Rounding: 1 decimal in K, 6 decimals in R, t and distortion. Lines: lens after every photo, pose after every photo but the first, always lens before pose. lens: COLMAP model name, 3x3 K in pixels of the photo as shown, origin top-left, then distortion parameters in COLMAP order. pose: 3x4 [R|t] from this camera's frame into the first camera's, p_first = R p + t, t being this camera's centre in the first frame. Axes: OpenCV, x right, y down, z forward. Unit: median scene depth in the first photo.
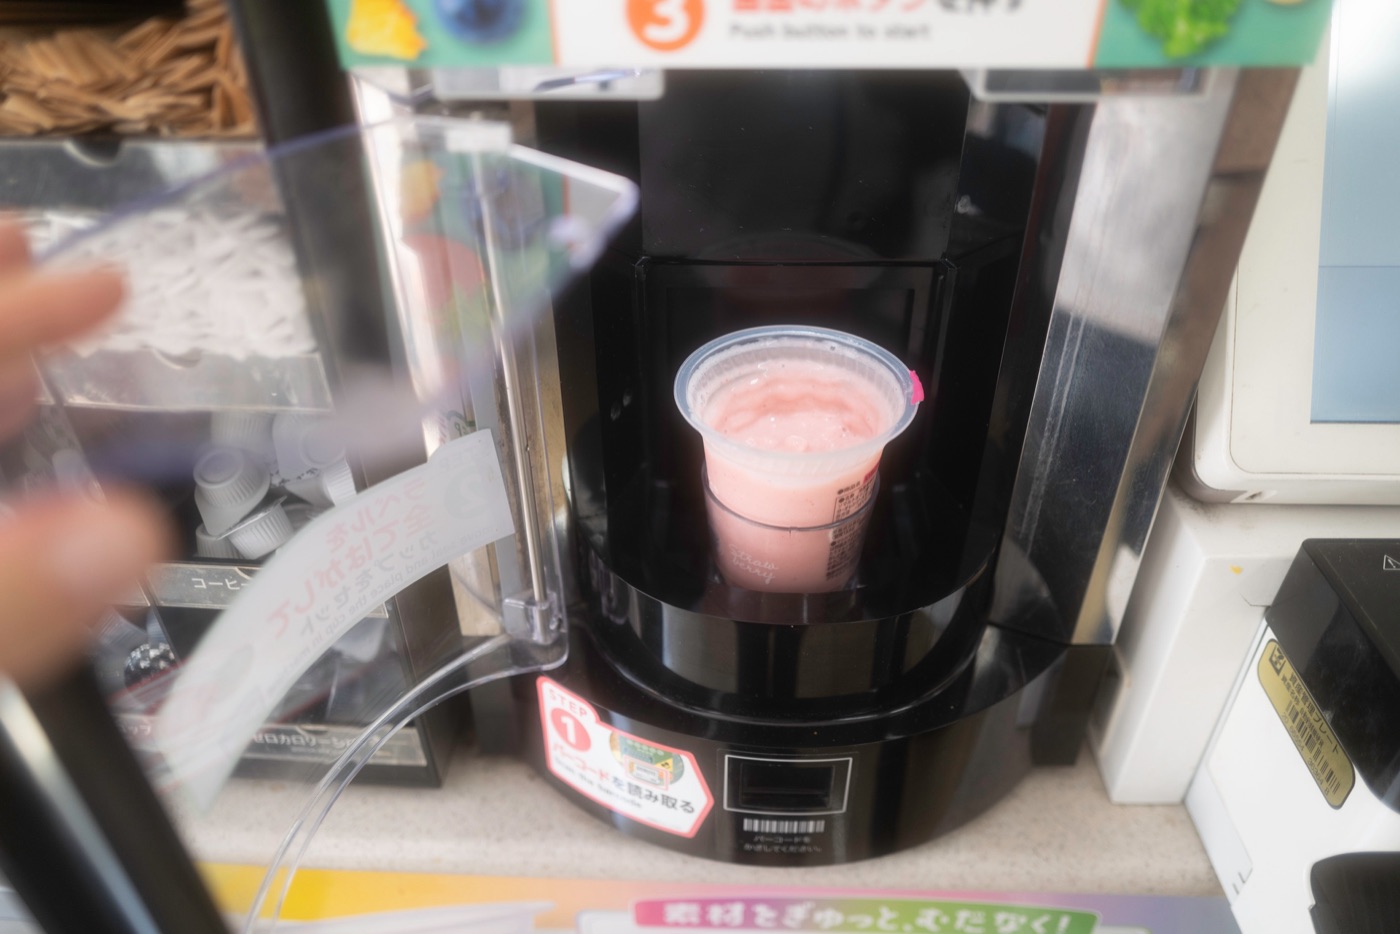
lens RADIAL K [[1039.6, 0, 700.0], [0, 1039.6, 467.0], [0, 0, 1]] dist [-0.030994, 0.010253]
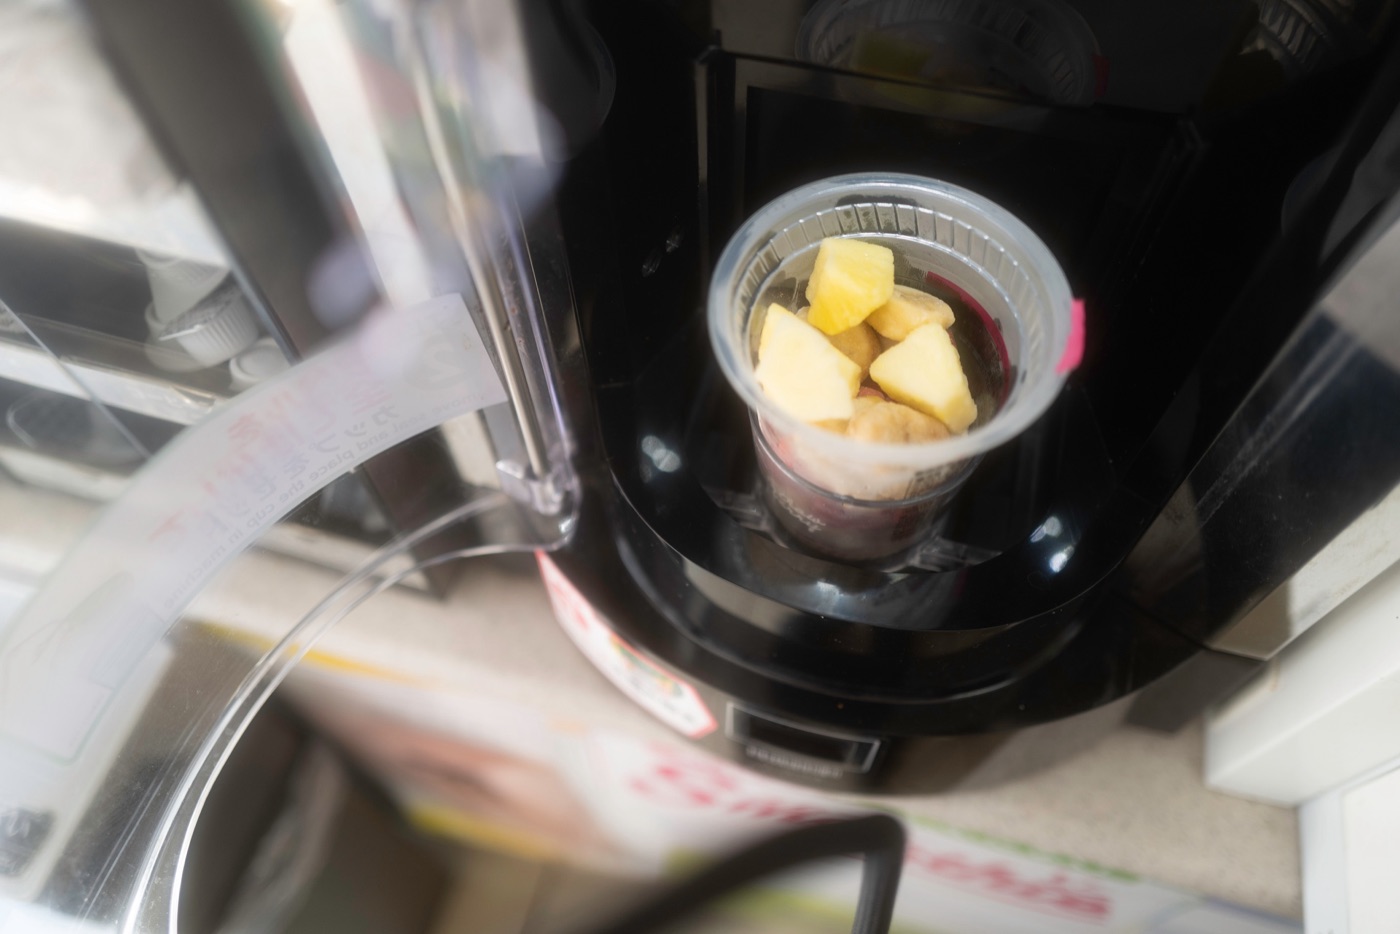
lens RADIAL K [[1051.7, 0, 702.3], [0, 1051.7, 496.4], [0, 0, 1]] dist [-0.000141, 0.002191]
pose [[0.973326, 0.192566, -0.124719, 0.076669], [-0.121919, 0.894636, 0.429841, -0.233082], [0.194350, -0.403169, 0.894250, 0.302462]]
